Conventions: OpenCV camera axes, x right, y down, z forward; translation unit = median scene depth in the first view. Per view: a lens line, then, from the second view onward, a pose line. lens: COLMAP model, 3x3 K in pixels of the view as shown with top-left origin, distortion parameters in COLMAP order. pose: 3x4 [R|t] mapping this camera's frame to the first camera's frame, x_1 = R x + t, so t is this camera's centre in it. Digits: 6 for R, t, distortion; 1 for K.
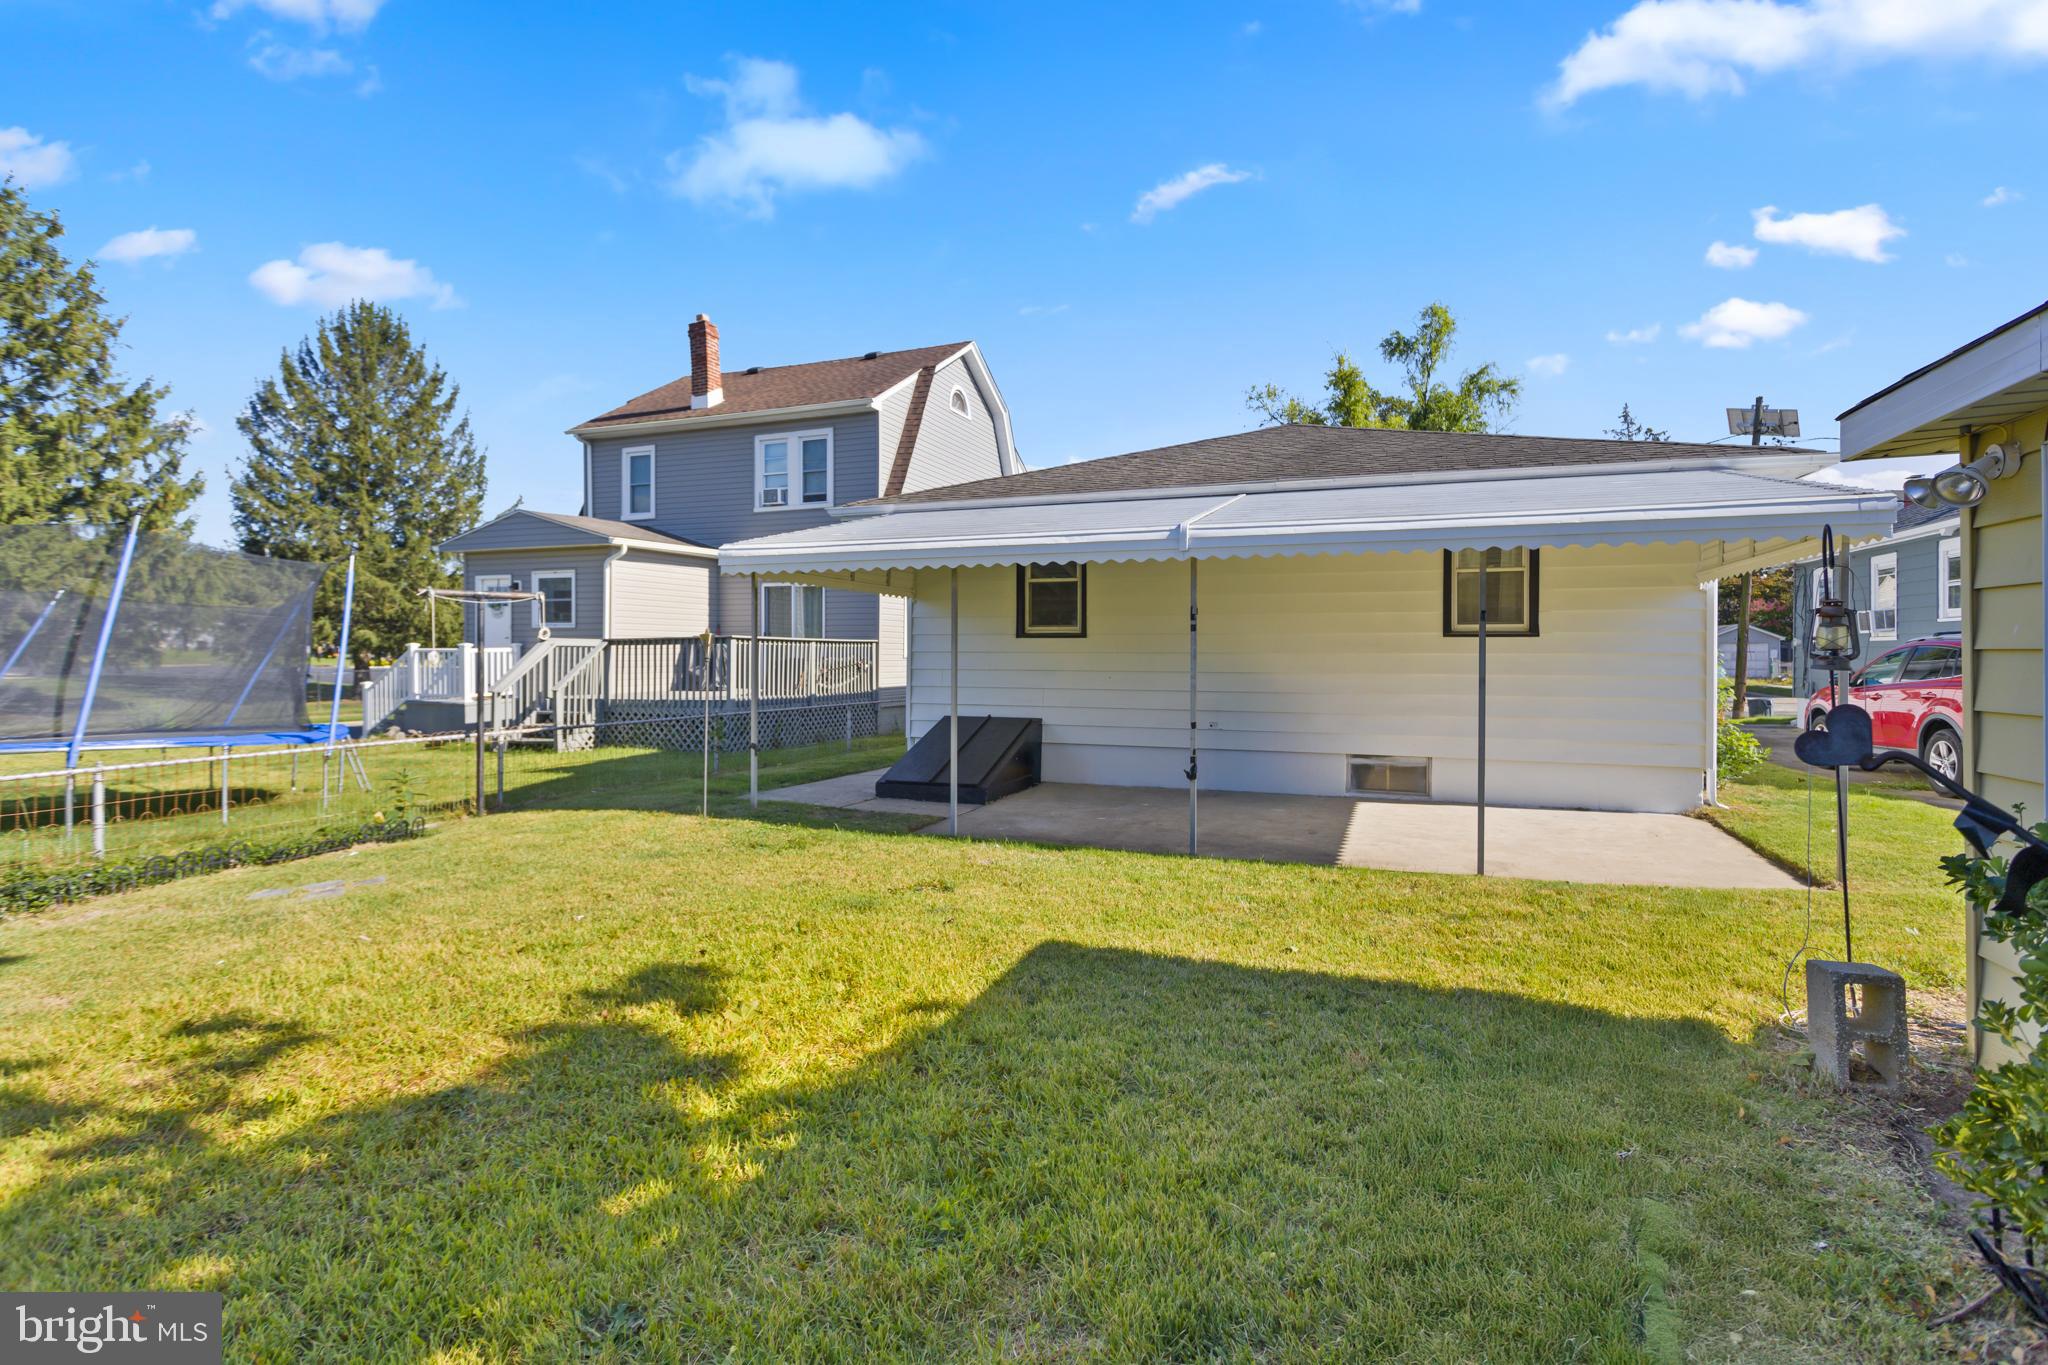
lens RADIAL K [[979.5, 0, 1031.1], [0, 979.5, 662.0], [0, 0, 1]] dist [0.005655, 0.000650]
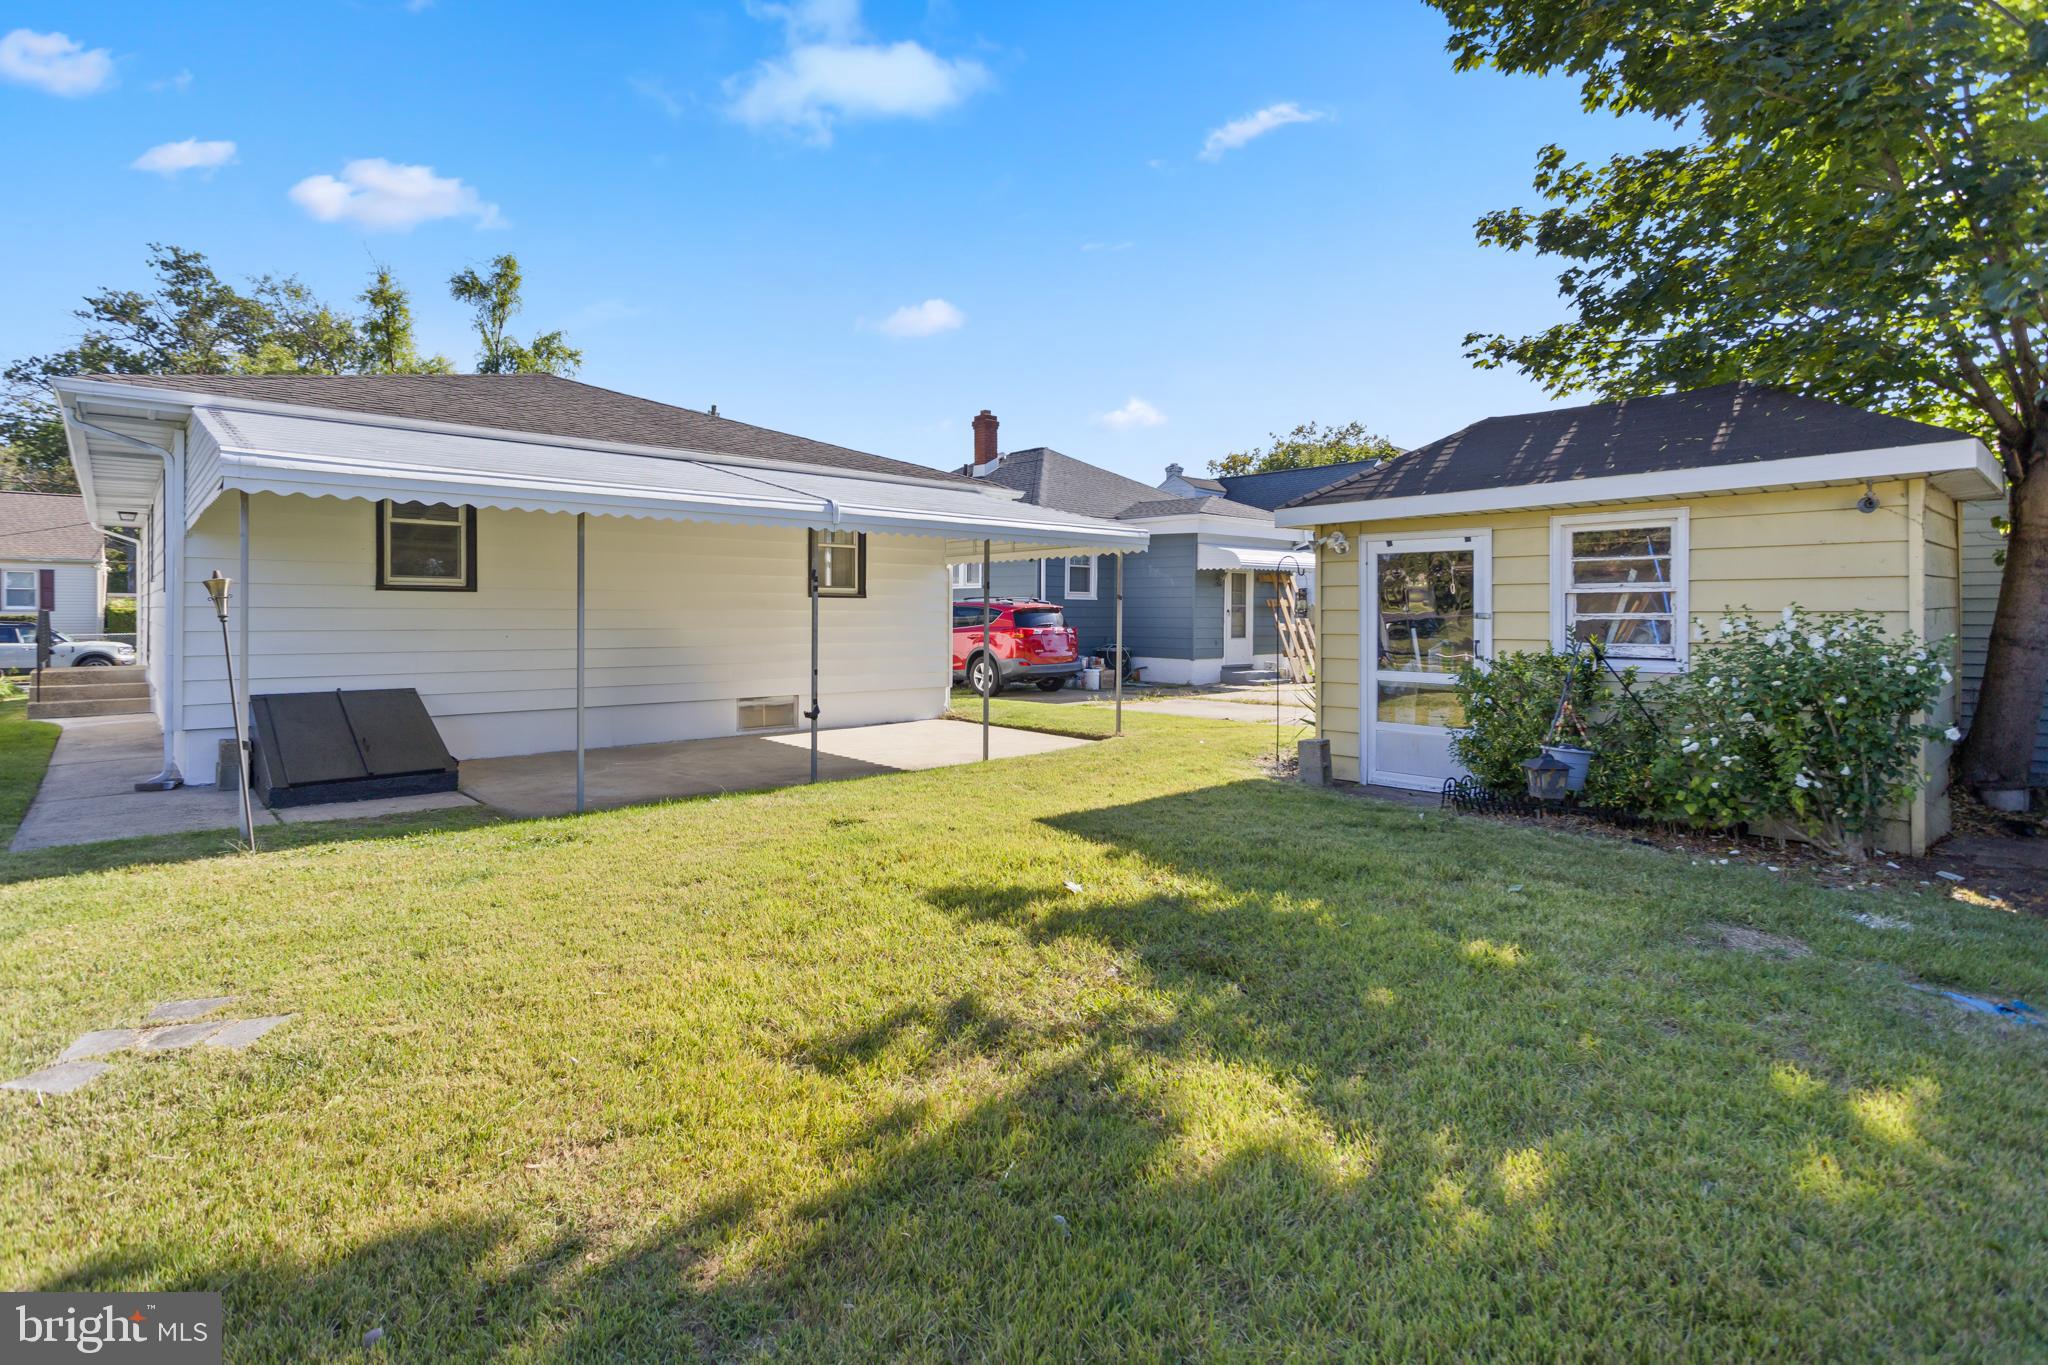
lens RADIAL K [[979.5, 0, 1046.5], [0, 979.5, 619.7], [0, 0, 1]] dist [0.005655, 0.000650]
pose [[0.454569, -0.008092, 0.890675, -0.480426], [0.005176, 0.999966, 0.006443, -0.003046], [-0.890697, 0.001682, 0.454595, 0.144857]]
